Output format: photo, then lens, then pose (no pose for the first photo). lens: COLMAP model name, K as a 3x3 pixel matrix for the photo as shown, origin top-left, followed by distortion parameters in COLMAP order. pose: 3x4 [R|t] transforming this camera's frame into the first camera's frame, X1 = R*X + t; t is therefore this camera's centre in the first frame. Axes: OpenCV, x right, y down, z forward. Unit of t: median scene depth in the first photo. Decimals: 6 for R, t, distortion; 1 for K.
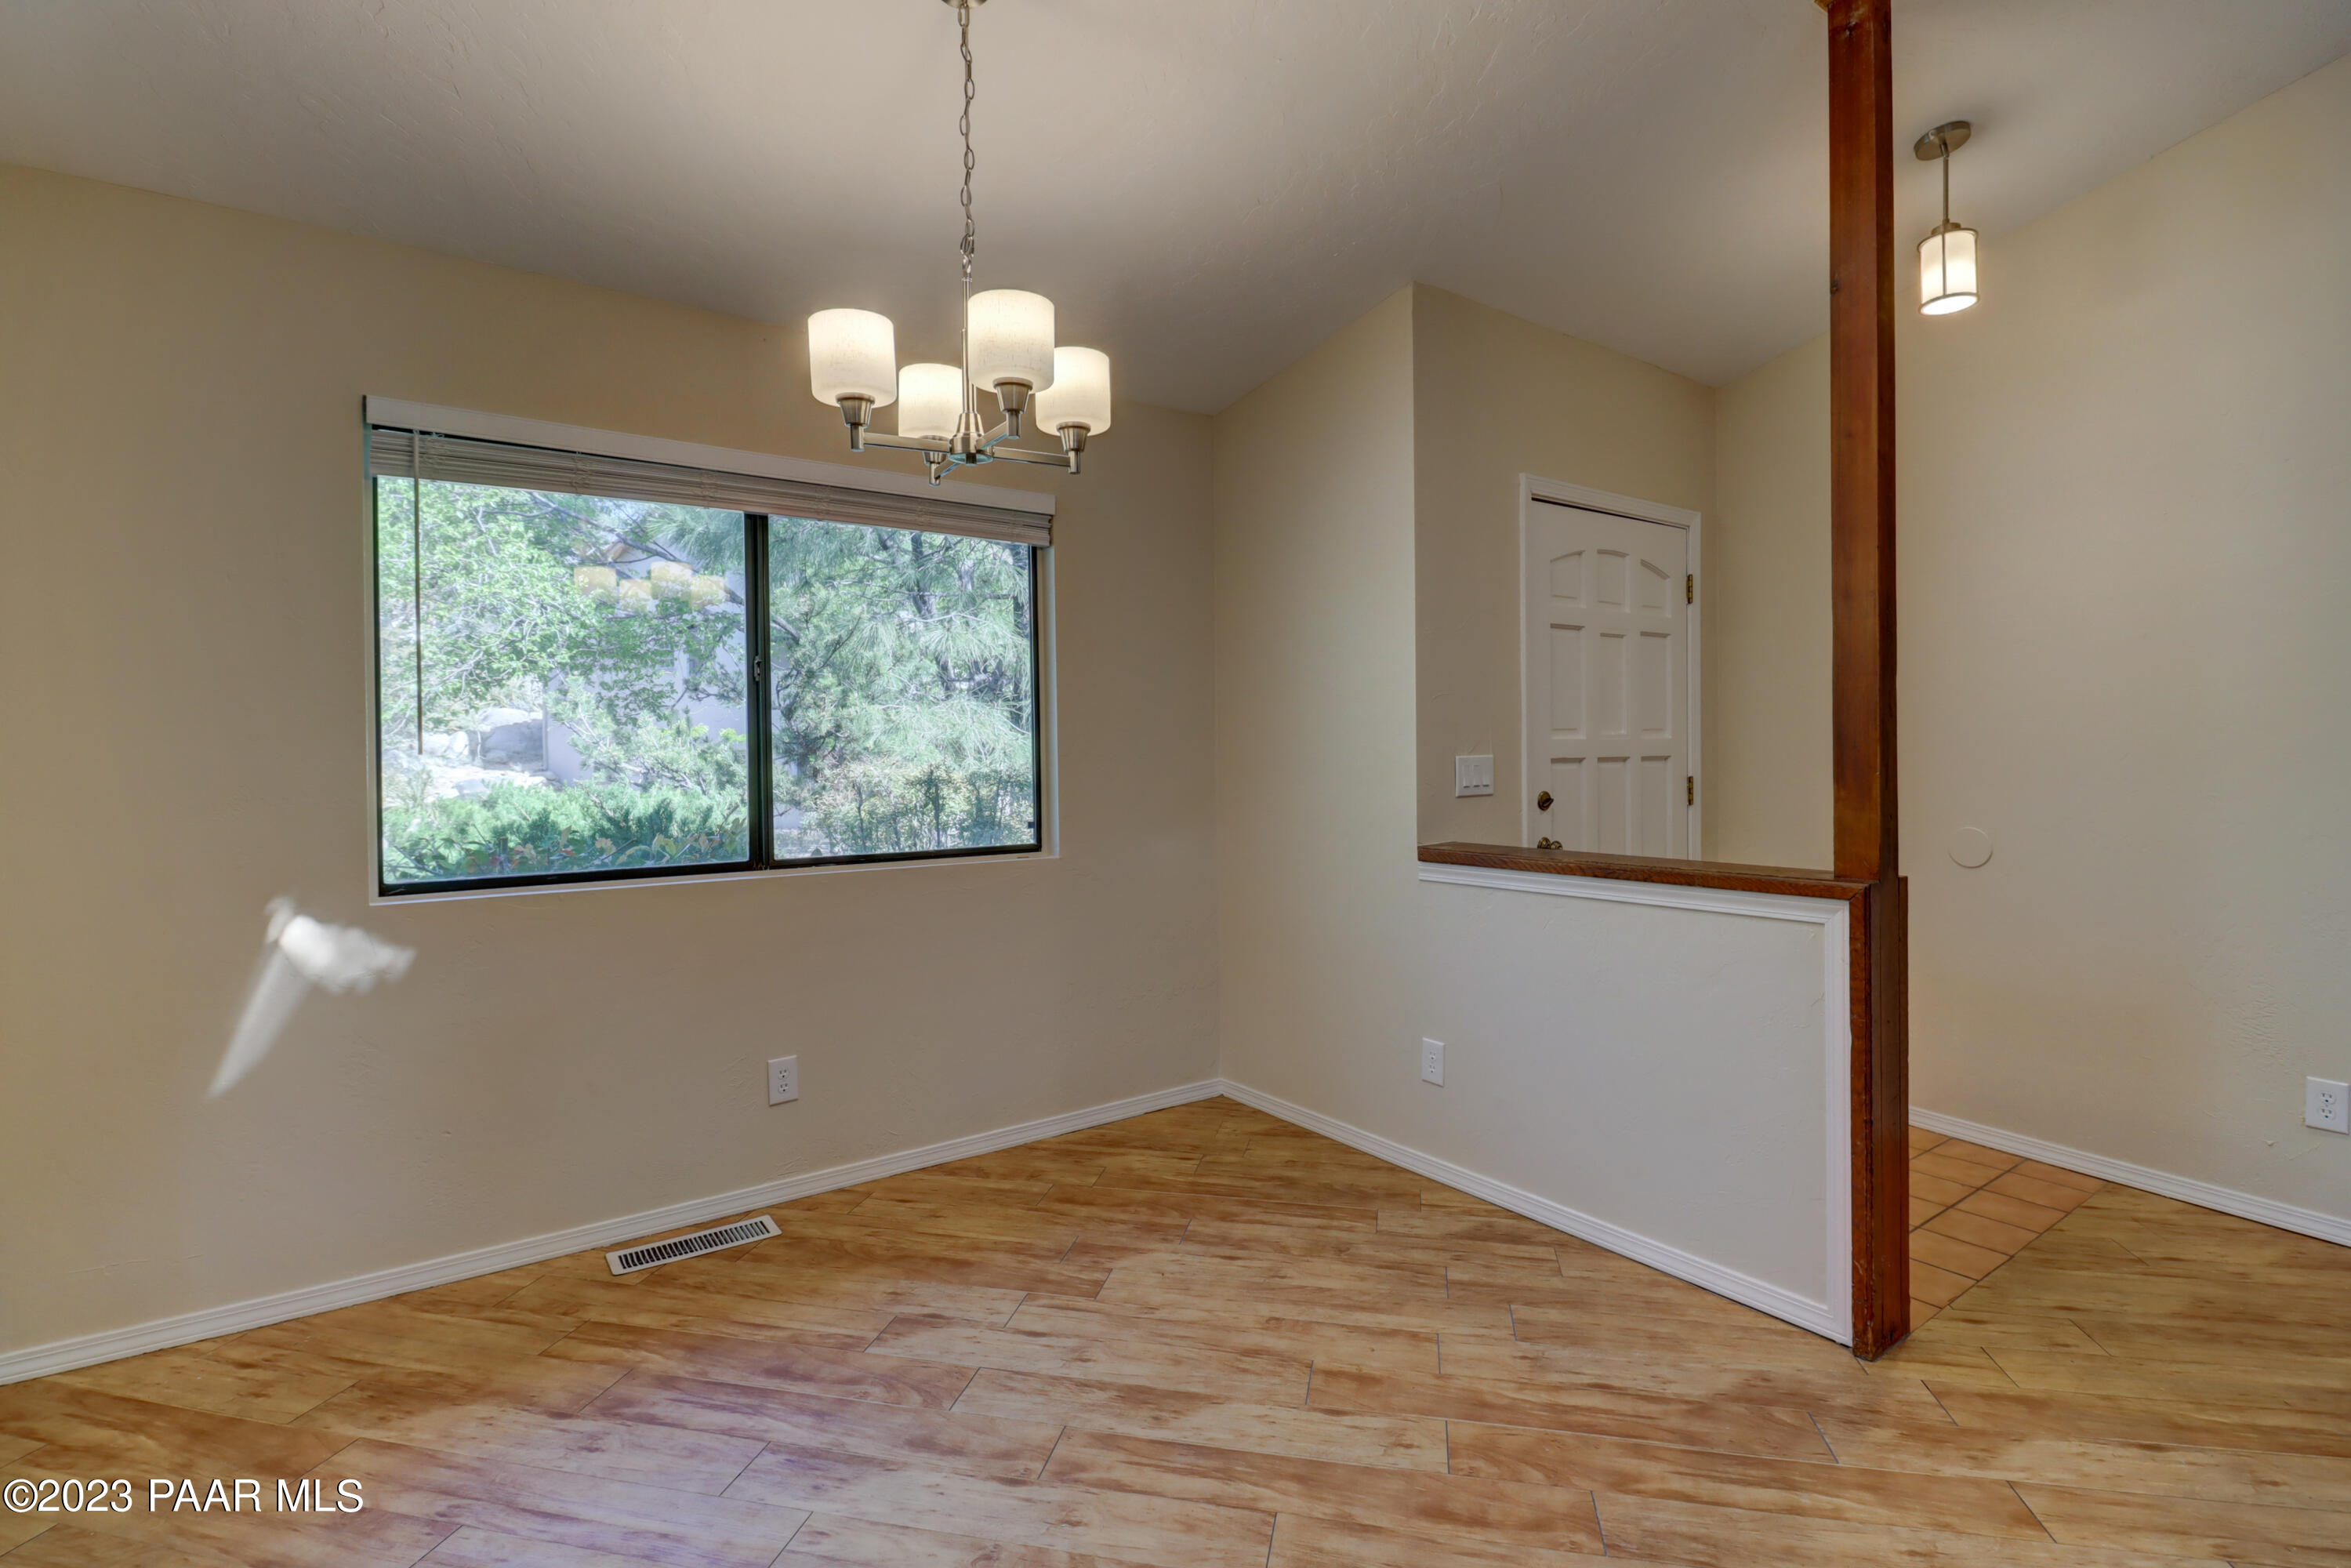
lens RADIAL K [[1106.0, 0, 1159.9], [0, 1106.0, 753.0], [0, 0, 1]] dist [0.005206, -0.011473]
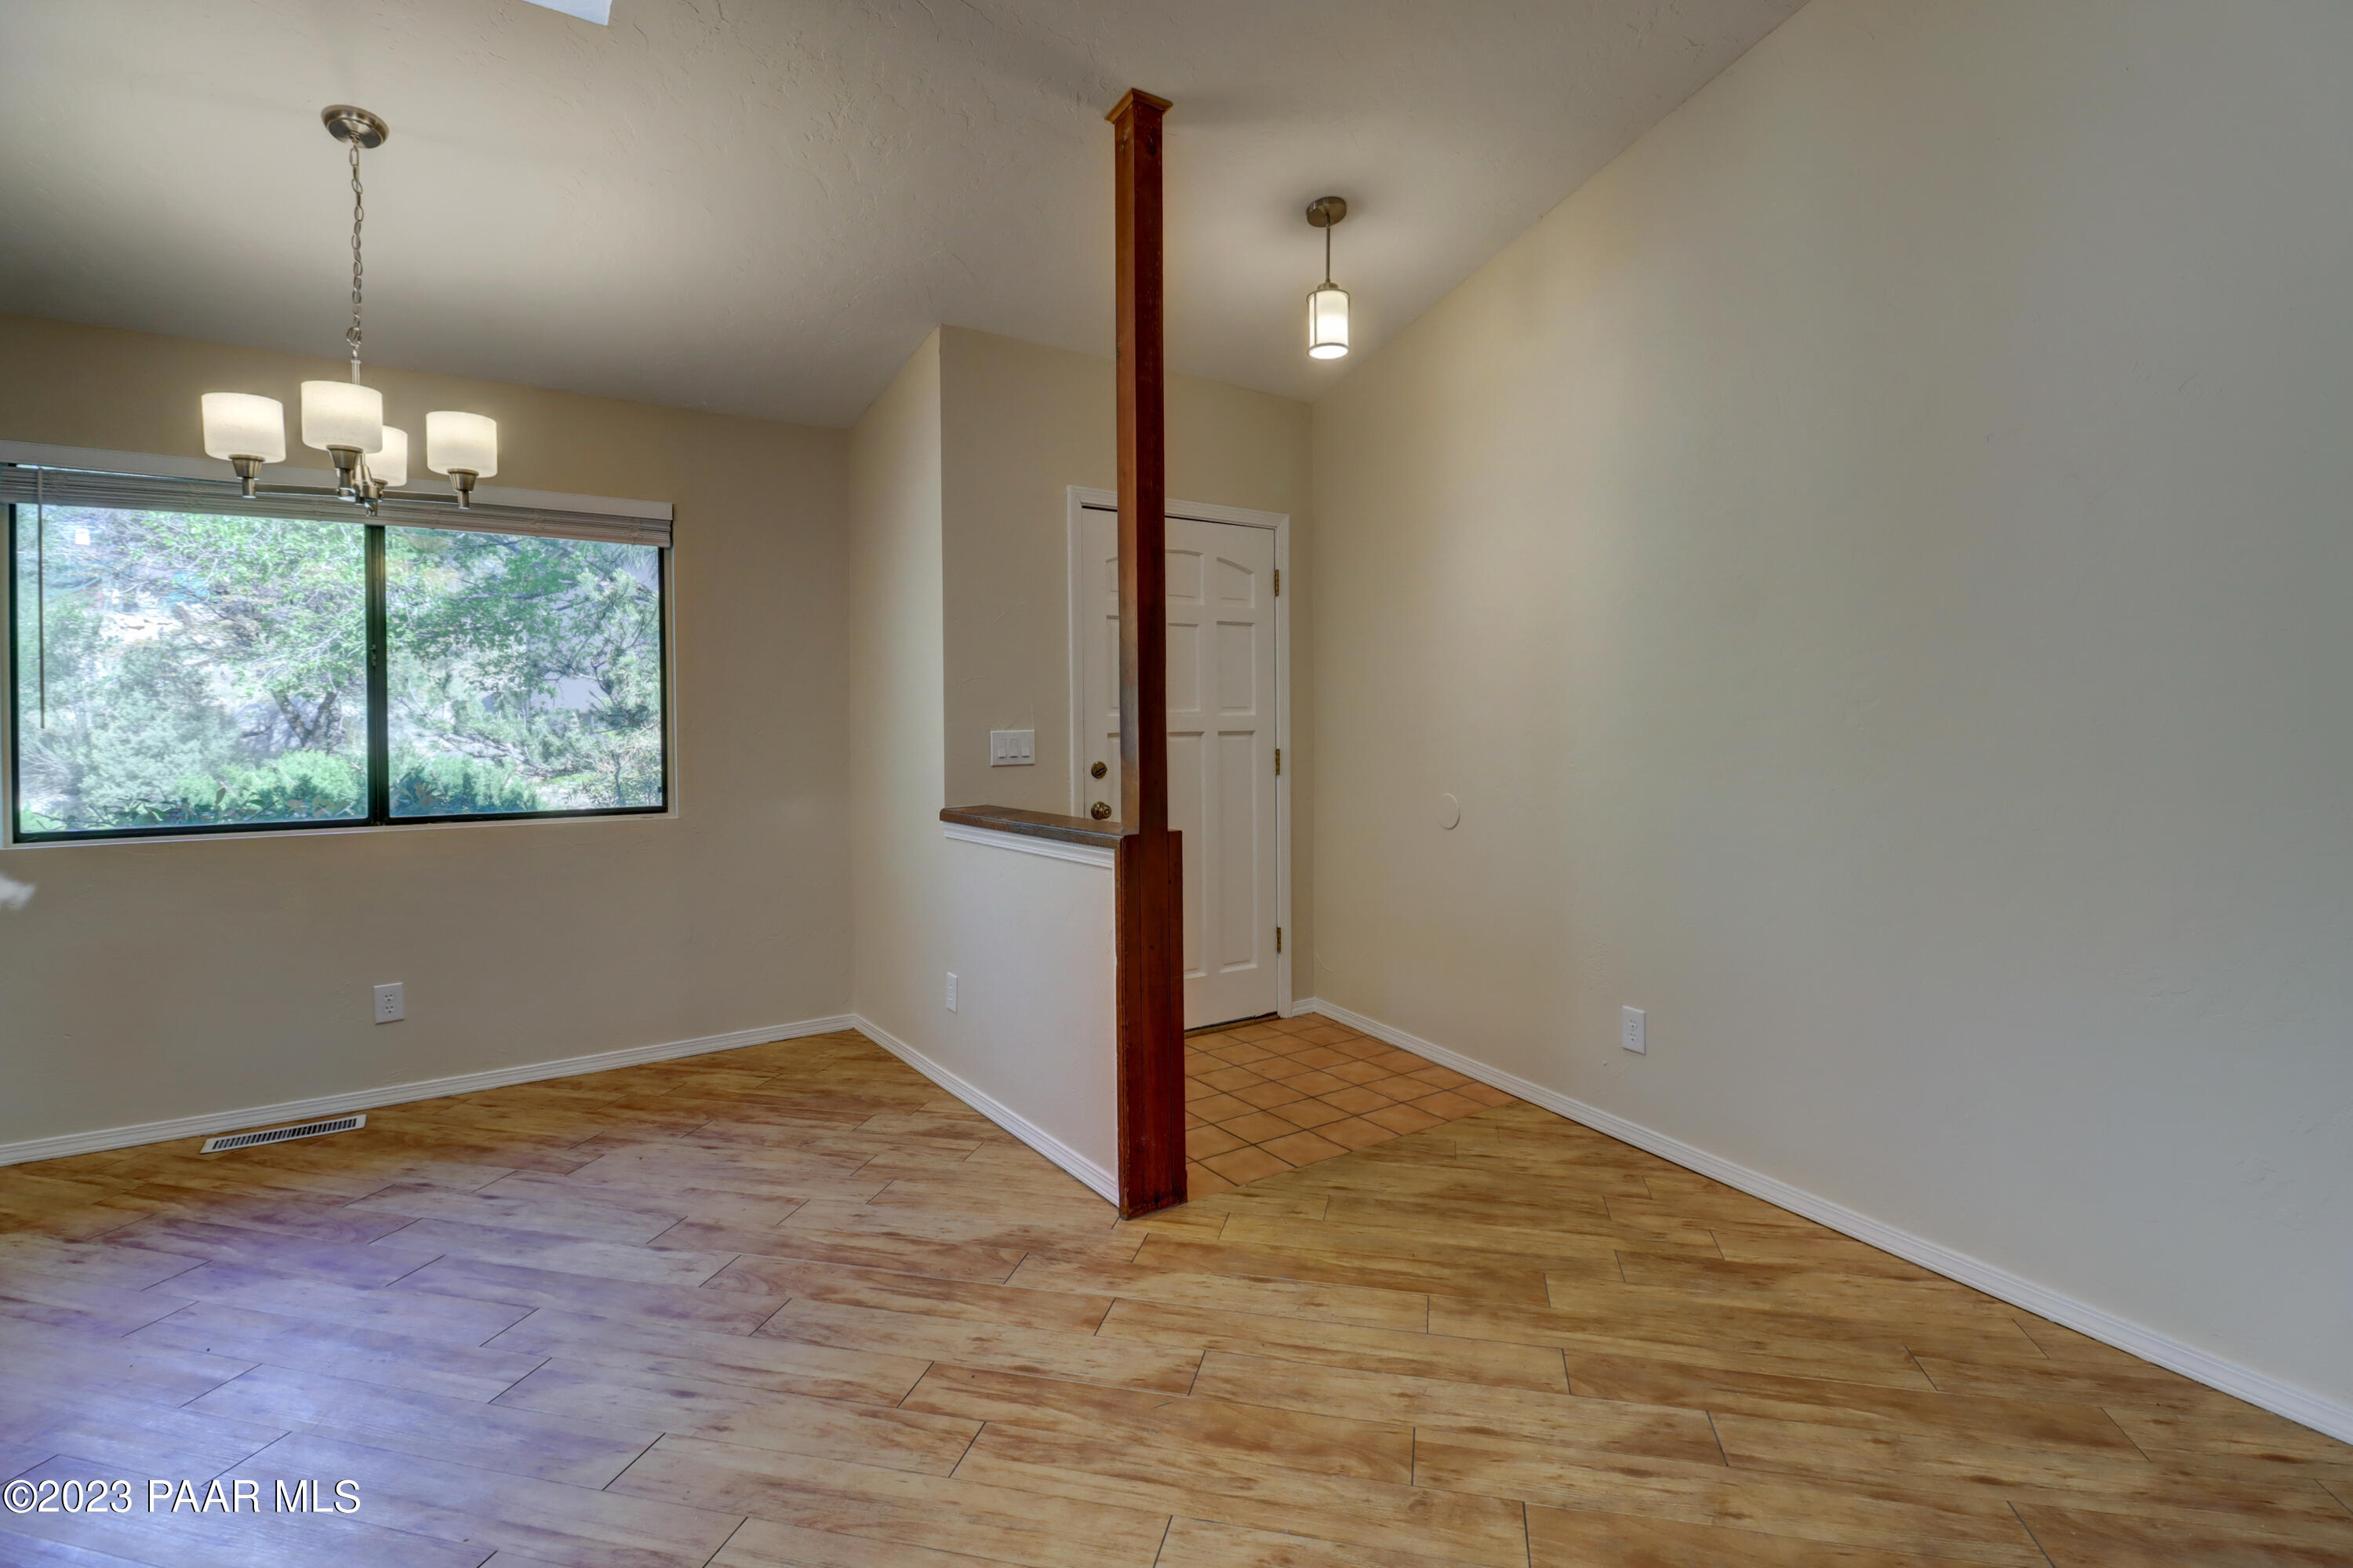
lens RADIAL K [[1106.9, 0, 1150.9], [0, 1106.9, 727.8], [0, 0, 1]] dist [0.005206, -0.011473]
pose [[0.999885, 0.002189, -0.015011, 0.558852], [-0.002140, 0.999992, 0.003260, -0.005932], [0.015018, -0.003228, 0.999882, -0.197705]]
